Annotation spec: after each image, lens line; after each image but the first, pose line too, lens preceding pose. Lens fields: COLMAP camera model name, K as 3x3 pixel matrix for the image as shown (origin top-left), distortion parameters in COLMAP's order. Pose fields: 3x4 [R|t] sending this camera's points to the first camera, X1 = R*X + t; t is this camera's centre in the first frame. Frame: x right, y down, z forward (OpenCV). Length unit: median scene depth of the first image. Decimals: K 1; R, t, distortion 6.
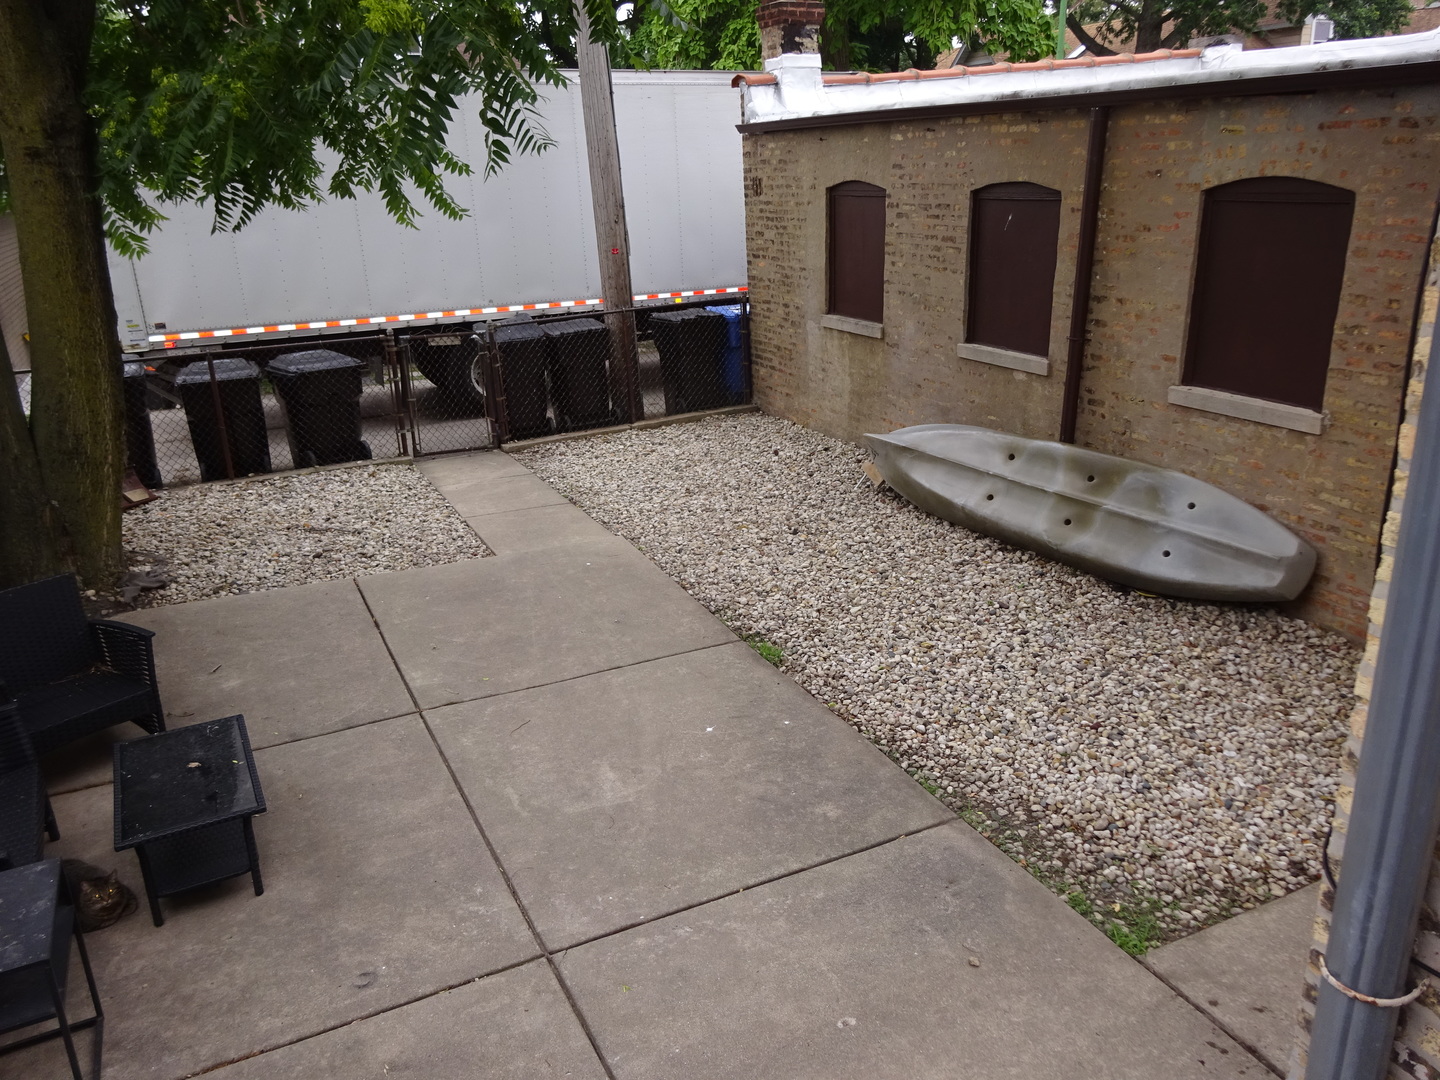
lens RADIAL K [[1056.4, 0, 713.0], [0, 1056.4, 541.9], [0, 0, 1]] dist [-0.004472, -0.000634]
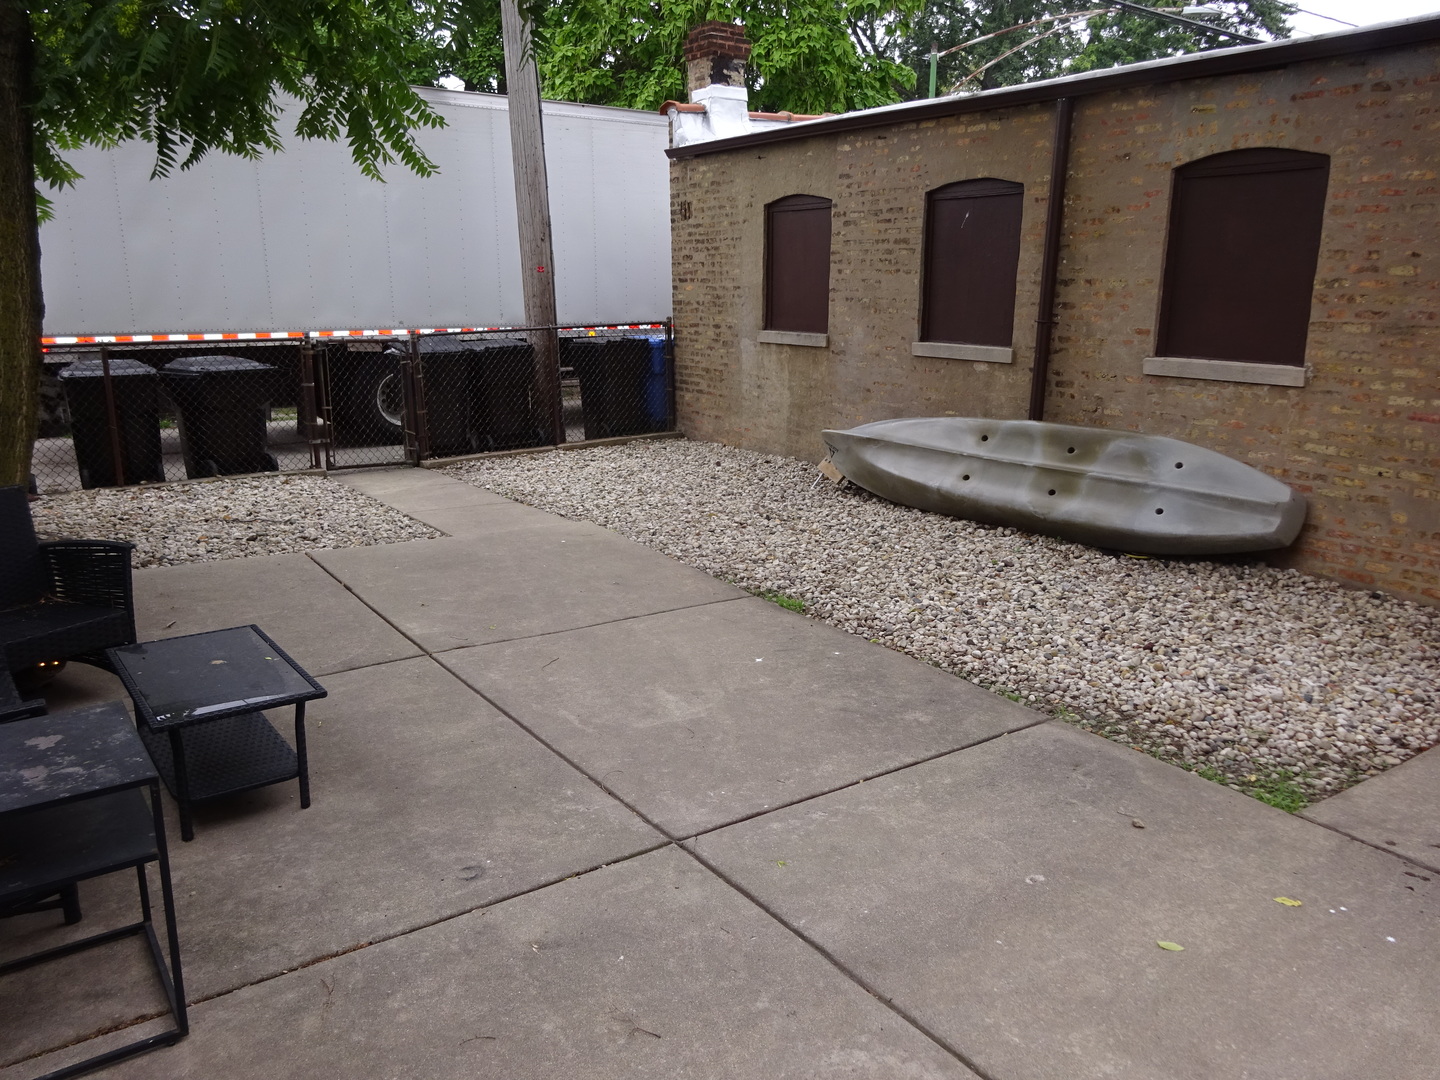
lens RADIAL K [[1060.0, 0, 714.0], [0, 1060.0, 539.6], [0, 0, 1]] dist [0.001435, -0.003011]
pose [[0.988342, 0.000204, 0.152251, -0.144975], [0.015205, 0.994868, -0.100036, 0.129440], [-0.151490, 0.101185, 0.983266, 0.061310]]
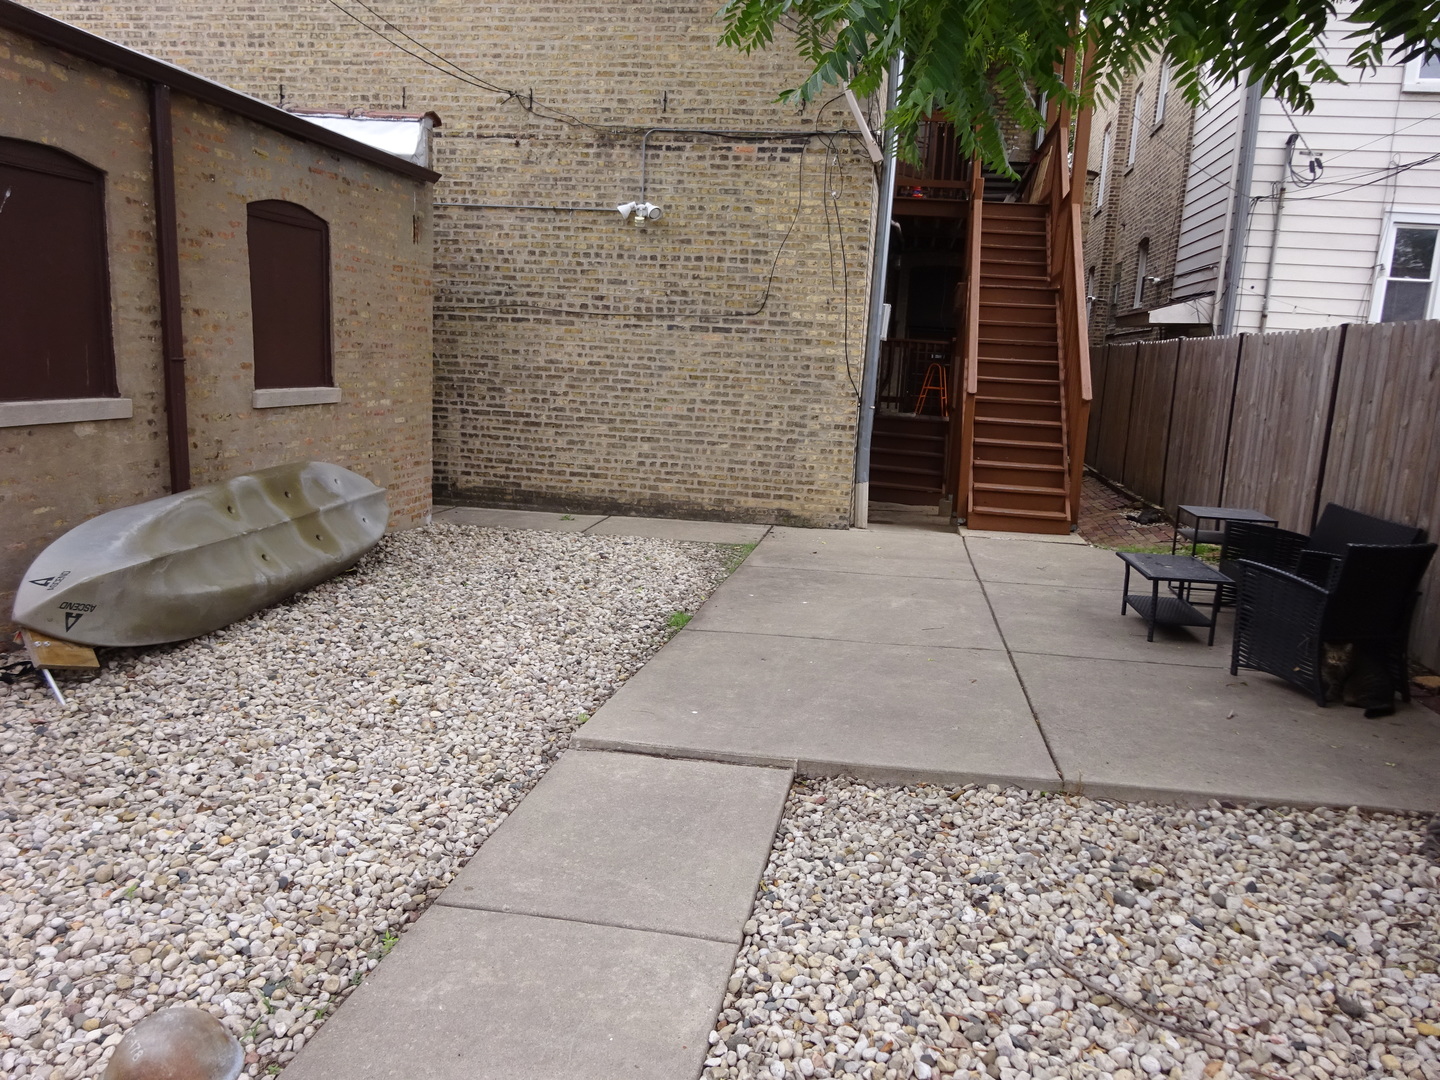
lens RADIAL K [[1069.2, 0, 728.2], [0, 1069.2, 539.5], [0, 0, 1]] dist [-0.026171, 0.000015]
pose [[-0.811501, -0.108601, 0.574171, -0.546871], [0.172433, 0.894322, 0.412862, -0.370698], [-0.558331, 0.434044, -0.707017, 1.557050]]
